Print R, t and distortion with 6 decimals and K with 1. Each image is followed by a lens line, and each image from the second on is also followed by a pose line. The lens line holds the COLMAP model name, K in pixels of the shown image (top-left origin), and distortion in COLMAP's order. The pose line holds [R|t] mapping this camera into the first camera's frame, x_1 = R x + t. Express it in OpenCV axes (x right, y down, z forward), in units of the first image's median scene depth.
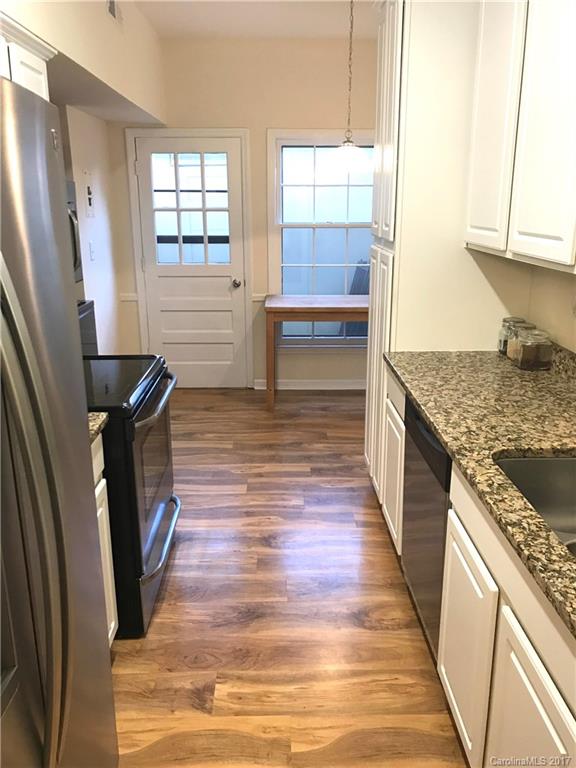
lens RADIAL K [[633.0, 0, 287.8], [0, 633.0, 379.0], [0, 0, 1]] dist [0.013643, -0.006356]
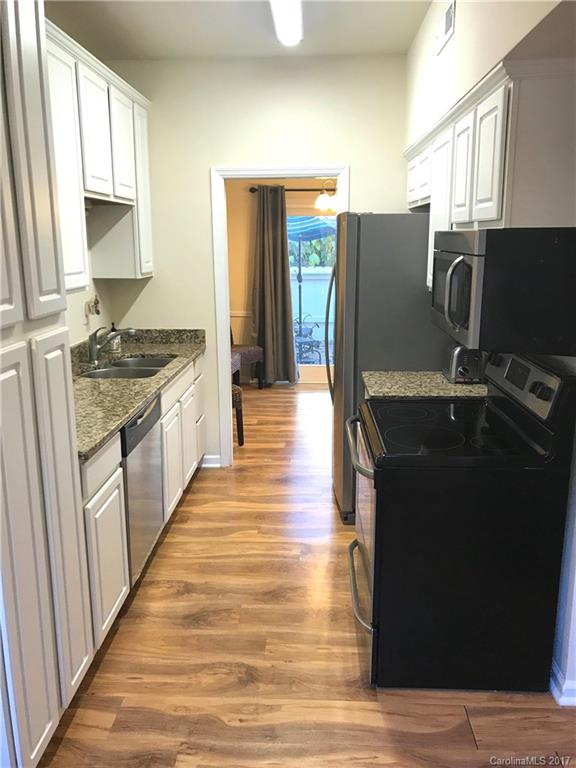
lens RADIAL K [[633.0, 0, 287.8], [0, 633.0, 379.0], [0, 0, 1]] dist [0.013643, -0.006356]
pose [[-0.997876, -0.007151, 0.064751, -0.175788], [0.024246, 0.881780, 0.471036, -0.608304], [-0.060464, 0.471606, -0.879734, 2.089161]]
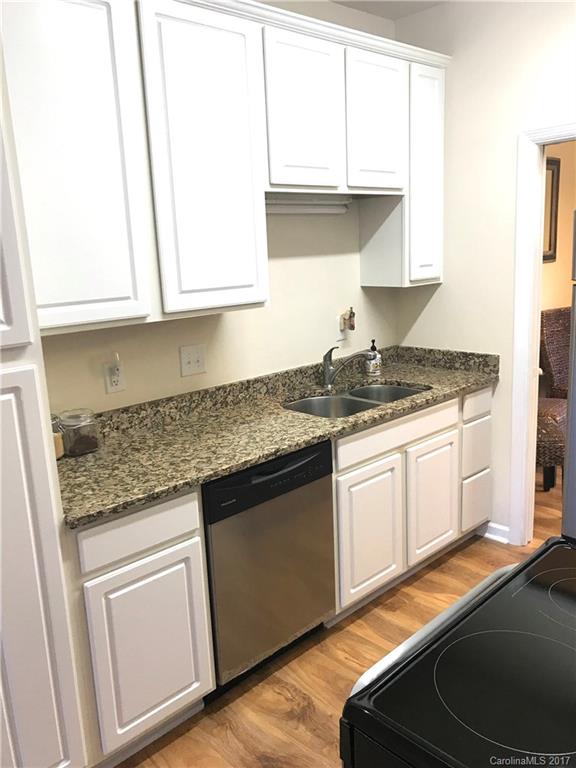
lens RADIAL K [[633.0, 0, 287.8], [0, 633.0, 379.0], [0, 0, 1]] dist [0.013643, -0.006356]
pose [[-0.672454, -0.117415, 0.730766, -0.533891], [0.249262, 0.893734, 0.372972, -0.434471], [-0.696903, 0.432959, -0.571728, 1.483304]]
